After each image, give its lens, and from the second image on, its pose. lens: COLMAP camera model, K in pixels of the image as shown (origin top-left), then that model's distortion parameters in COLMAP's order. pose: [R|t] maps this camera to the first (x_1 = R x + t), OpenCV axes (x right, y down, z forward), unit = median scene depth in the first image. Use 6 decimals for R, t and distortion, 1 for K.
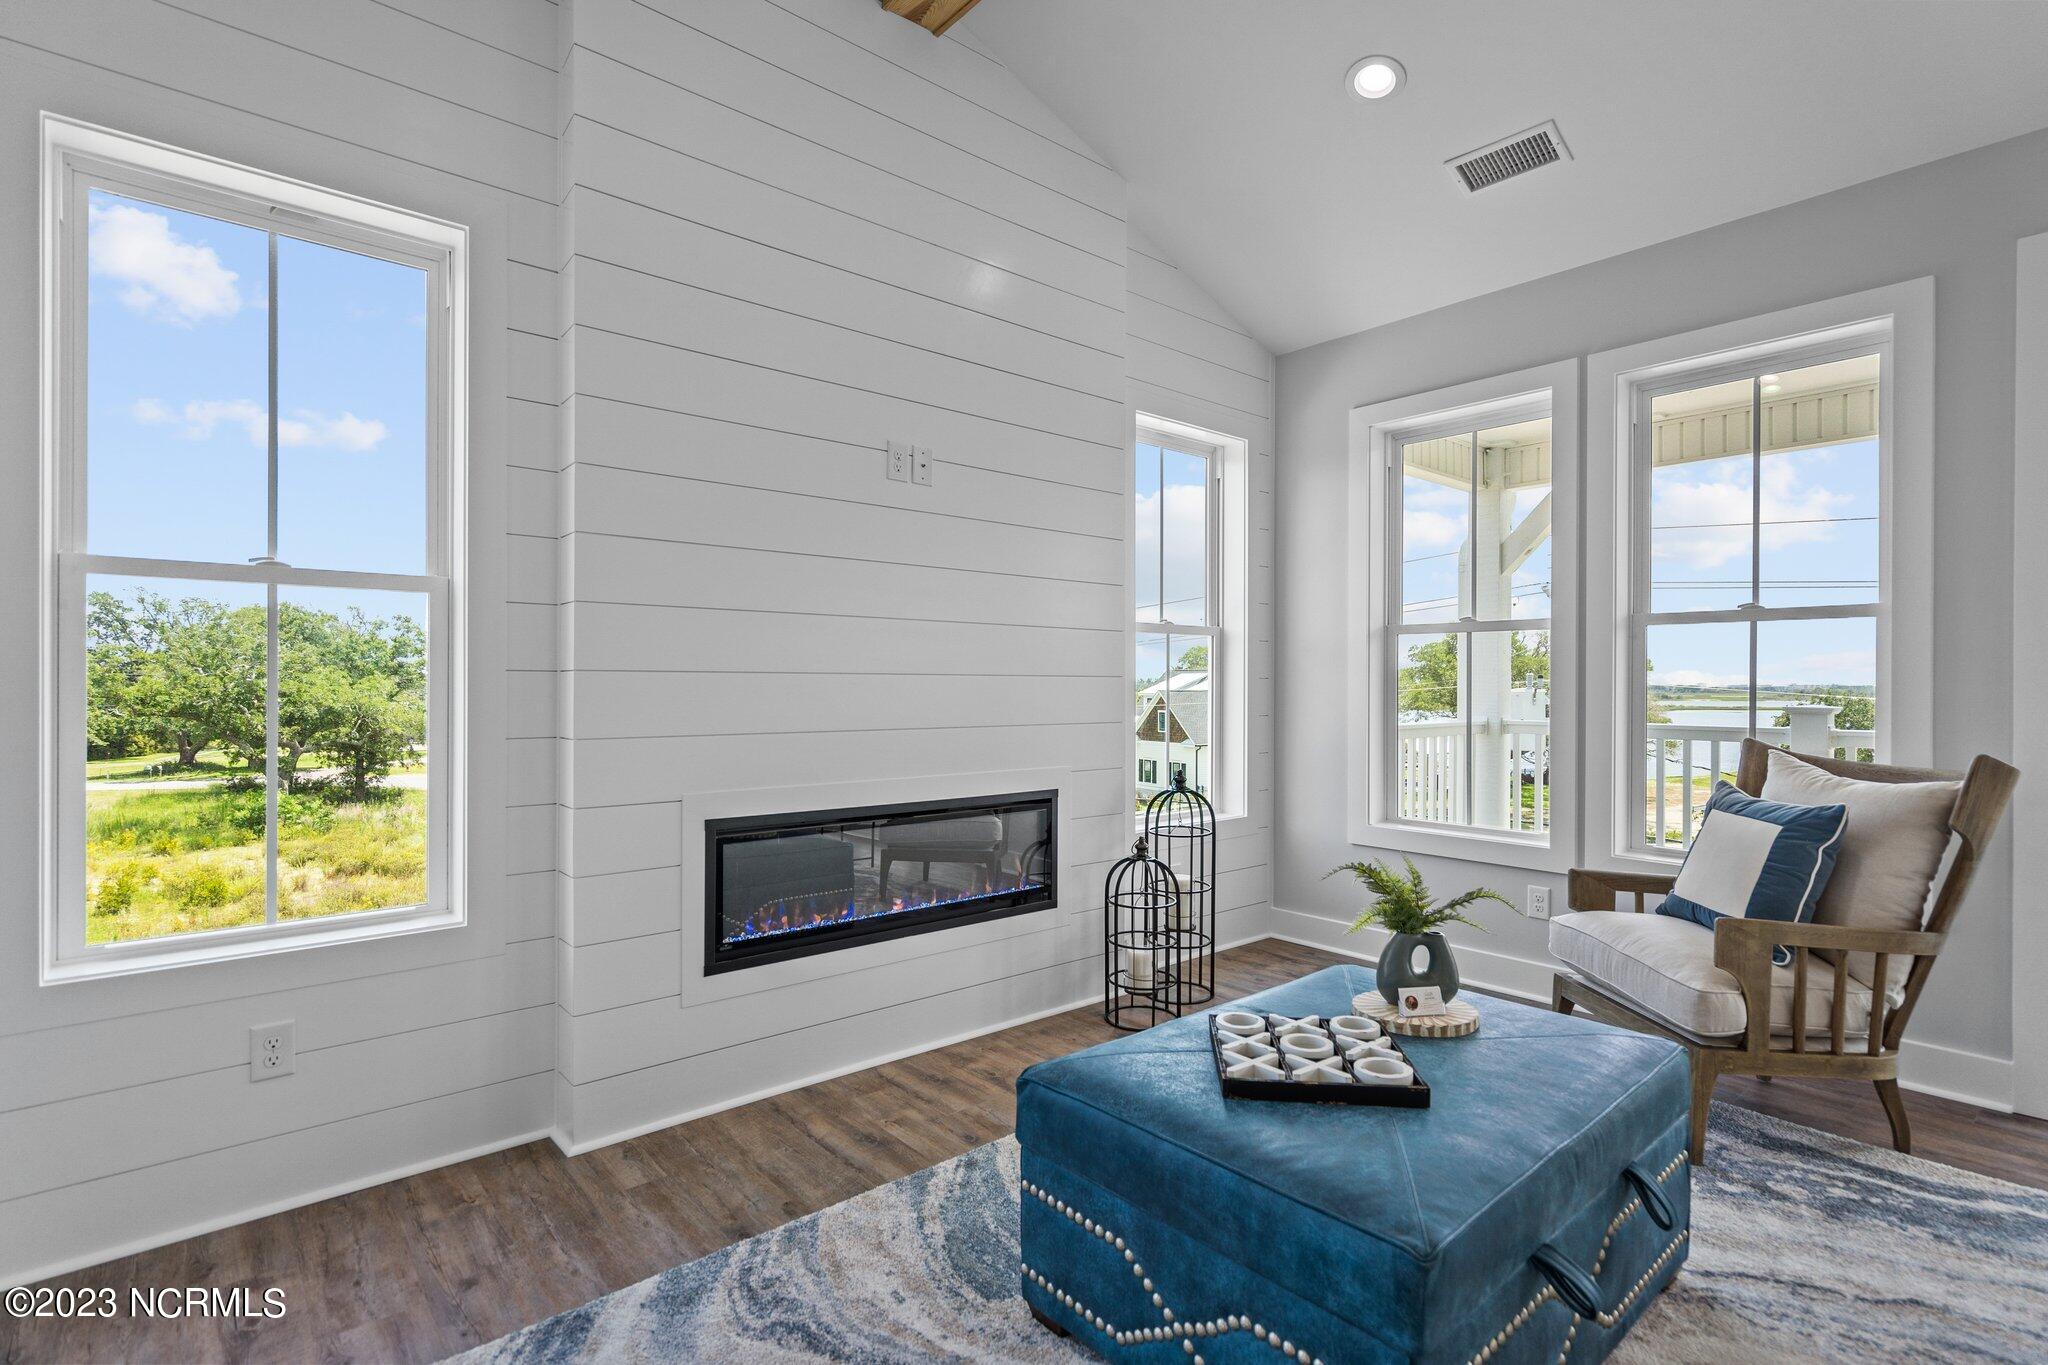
lens RADIAL K [[975.9, 0, 1021.0], [0, 975.9, 685.7], [0, 0, 1]] dist [0.004172, -0.001297]
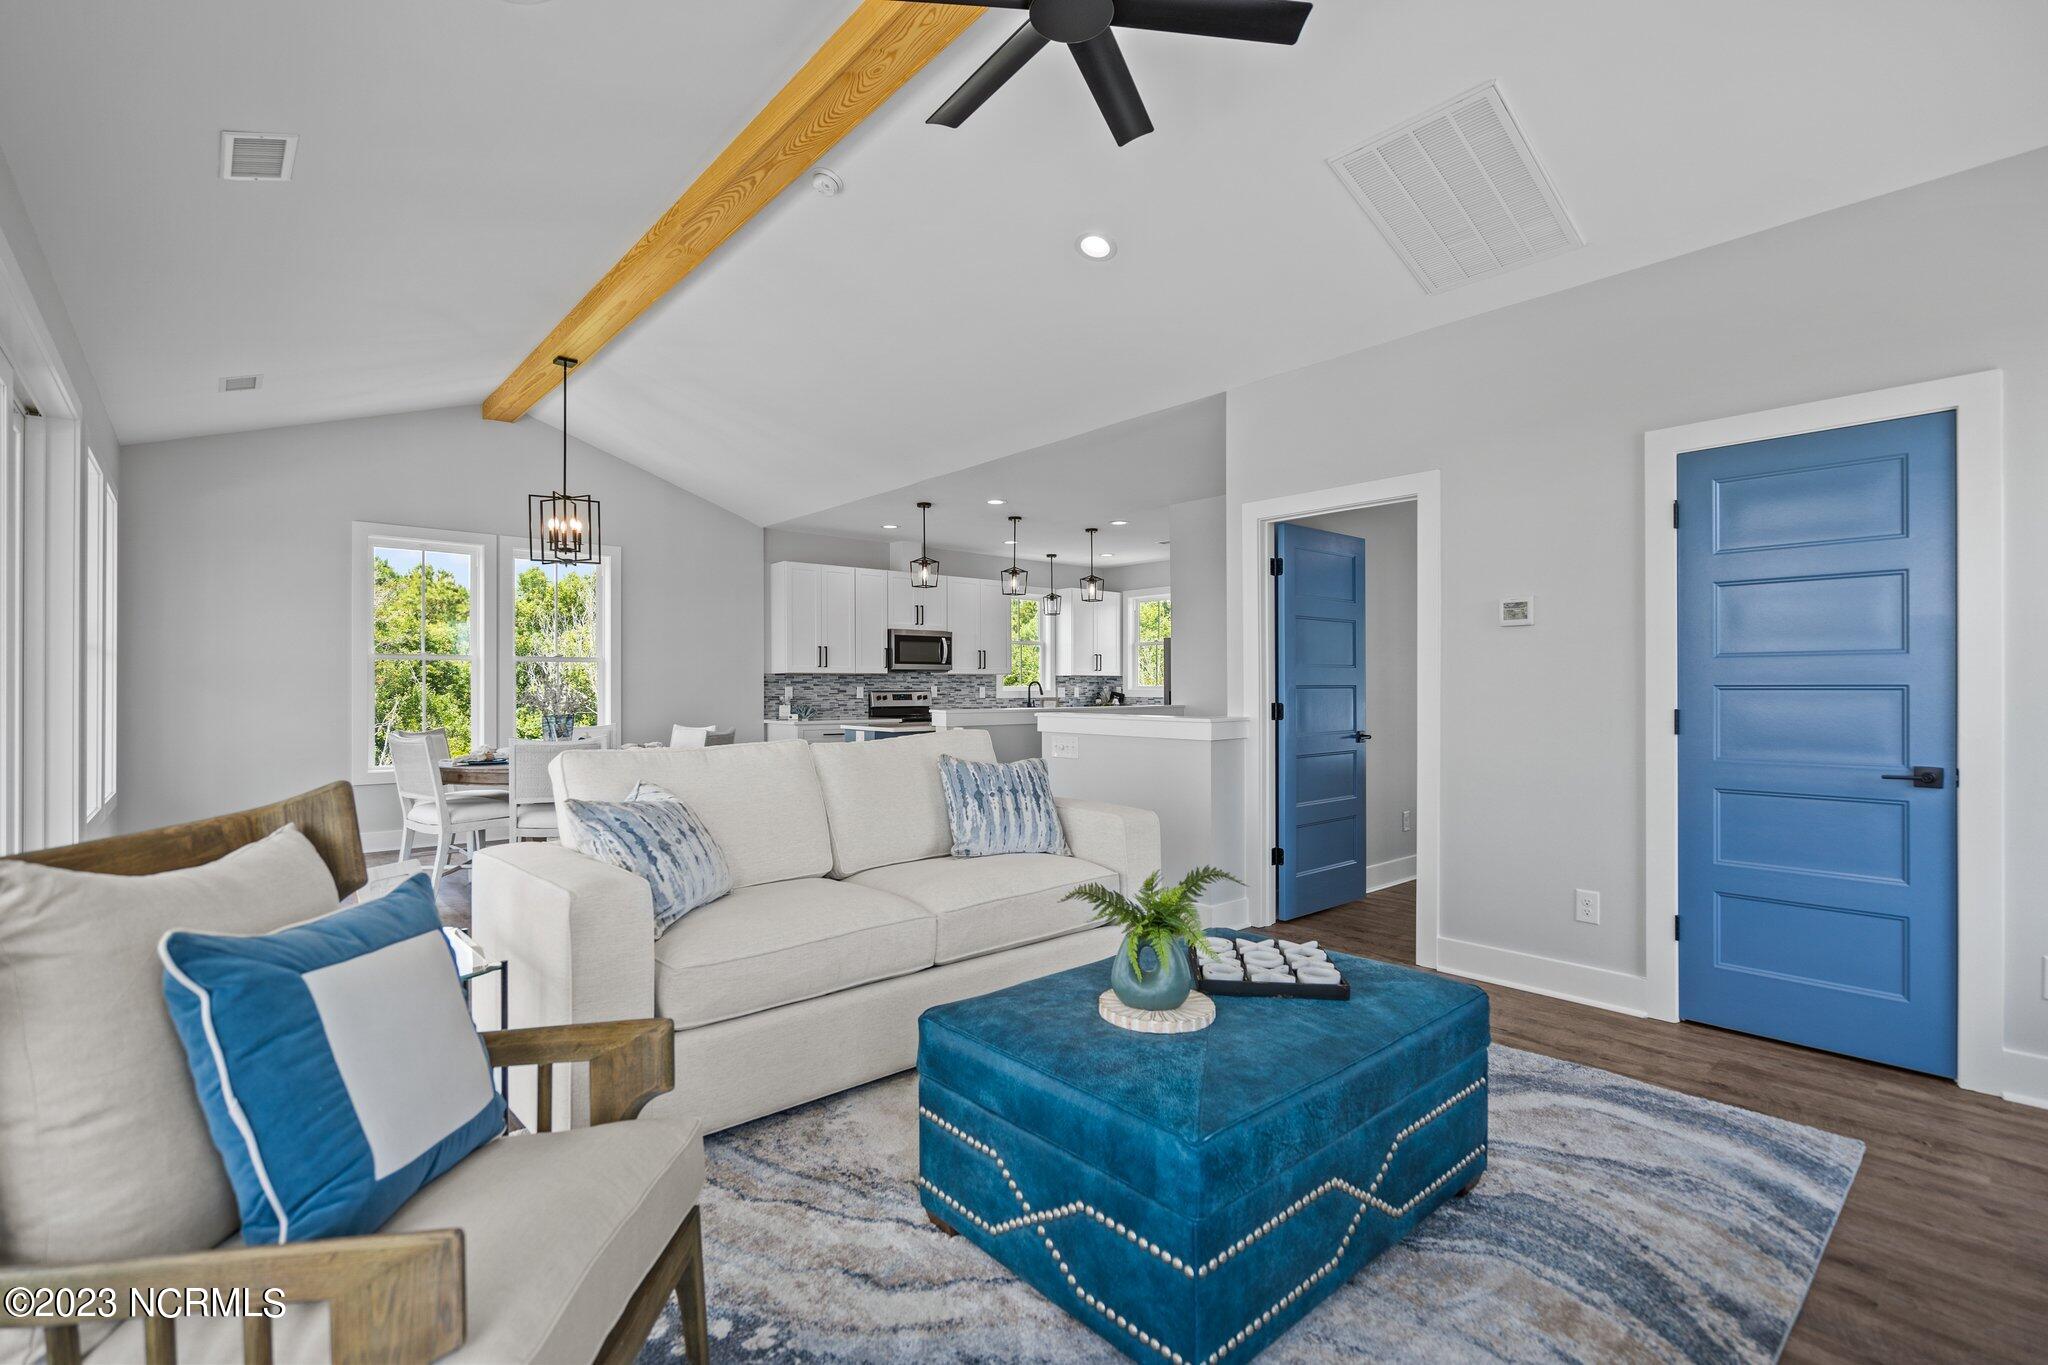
lens RADIAL K [[934.4, 0, 1015.2], [0, 934.4, 686.8], [0, 0, 1]] dist [0.000603, 0.000876]
pose [[-0.999971, -0.000538, -0.007655, 0.264539], [-0.000544, 1.000000, 0.000752, -0.002406], [0.007655, 0.000756, -0.999970, 0.928060]]
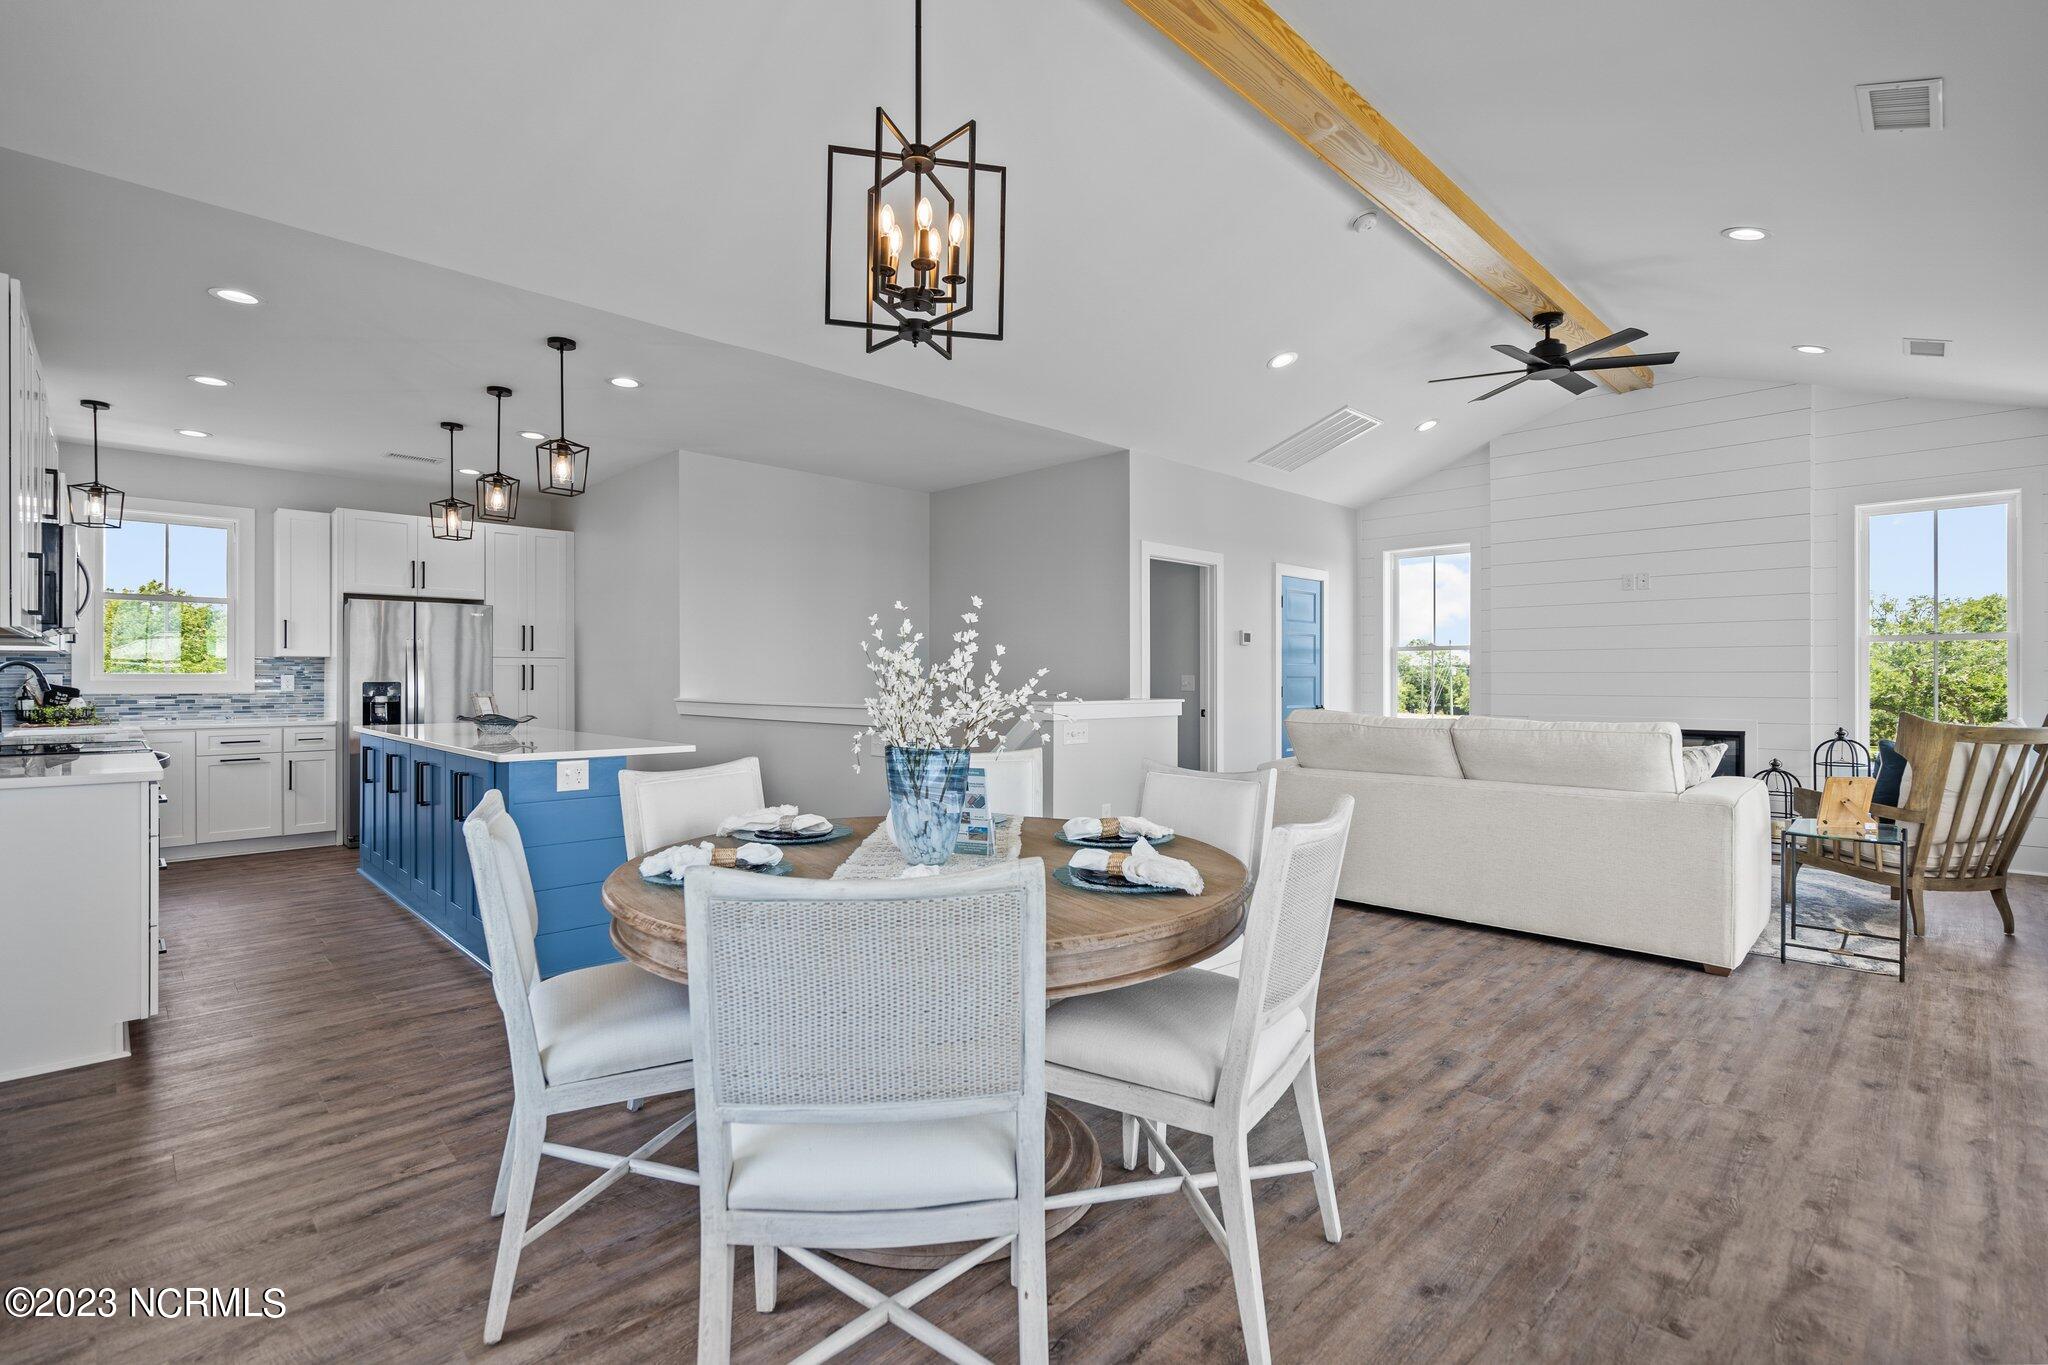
lens RADIAL K [[929.2, 0, 1025.0], [0, 929.2, 677.2], [0, 0, 1]] dist [-0.003153, -0.000730]
pose [[0.073766, -0.002707, -0.997272, 1.427957], [-0.000881, 0.999996, -0.002779, 0.005268], [0.997275, 0.001083, 0.073763, -0.439566]]
